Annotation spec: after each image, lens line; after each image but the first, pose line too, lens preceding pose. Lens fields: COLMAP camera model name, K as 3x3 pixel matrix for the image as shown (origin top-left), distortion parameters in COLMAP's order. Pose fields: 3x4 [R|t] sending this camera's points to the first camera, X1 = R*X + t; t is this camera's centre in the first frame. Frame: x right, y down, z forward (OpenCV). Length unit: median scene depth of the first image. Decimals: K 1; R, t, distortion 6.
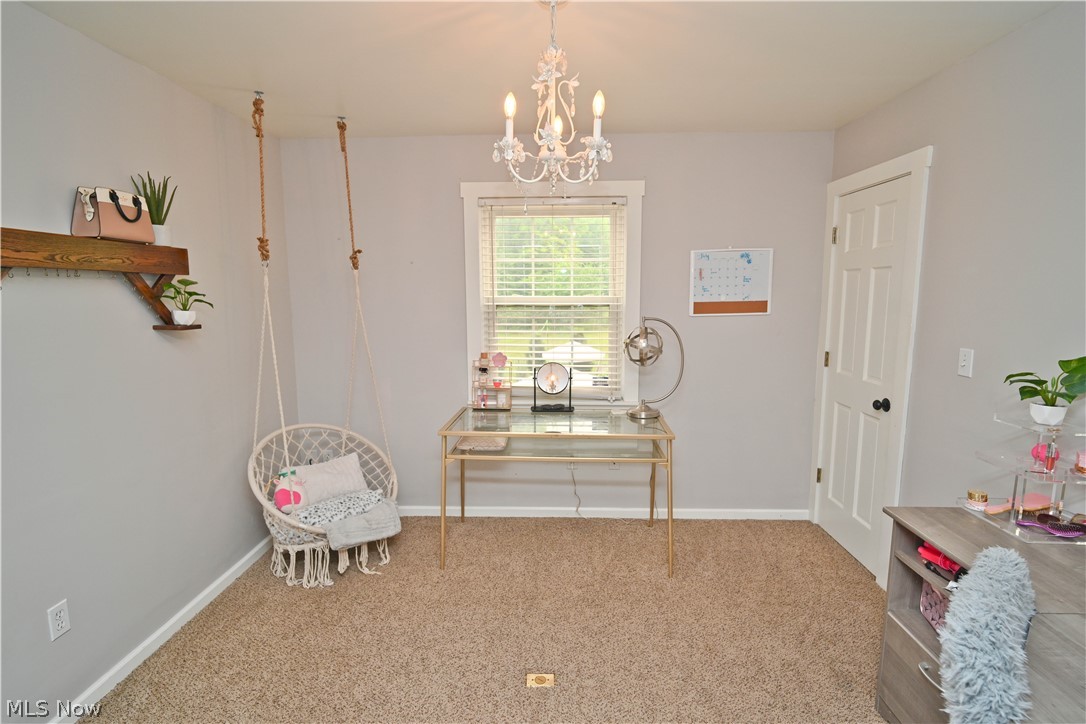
lens RADIAL K [[507.4, 0, 538.9], [0, 507.4, 361.0], [0, 0, 1]] dist [-0.007729, -0.000858]
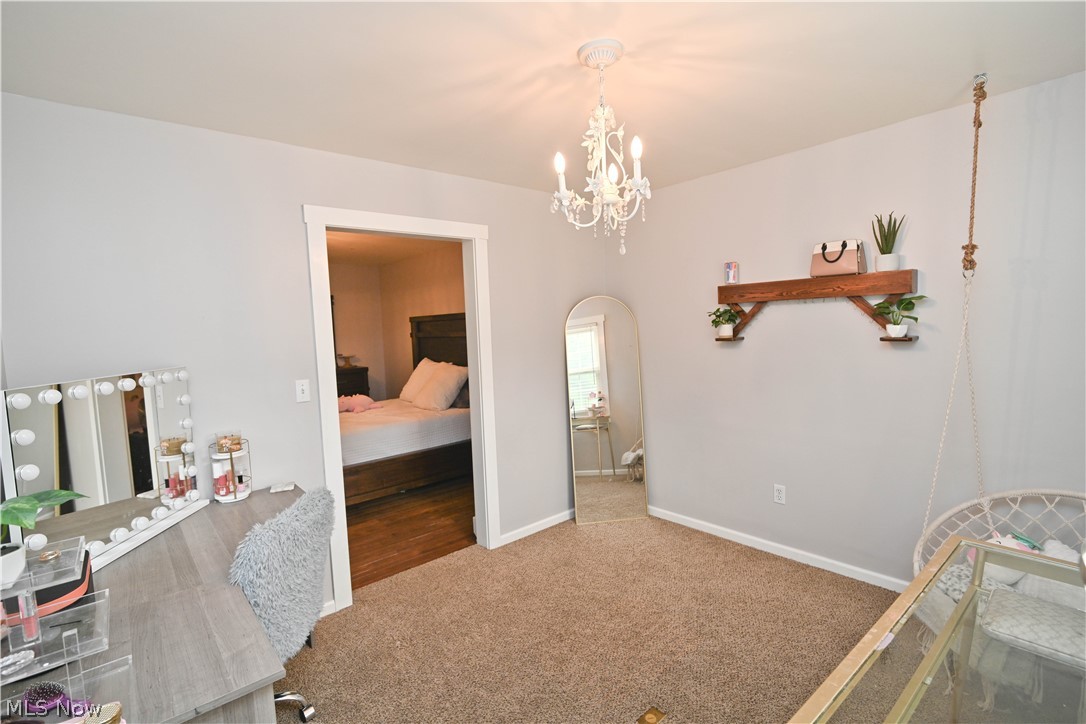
lens RADIAL K [[507.4, 0, 540.1], [0, 507.4, 359.4], [0, 0, 1]] dist [-0.007729, -0.000858]
pose [[-0.735394, 0.089150, -0.671750, 0.750834], [-0.042659, 0.983252, 0.177190, -0.216098], [0.676296, 0.158960, -0.719274, 1.459930]]
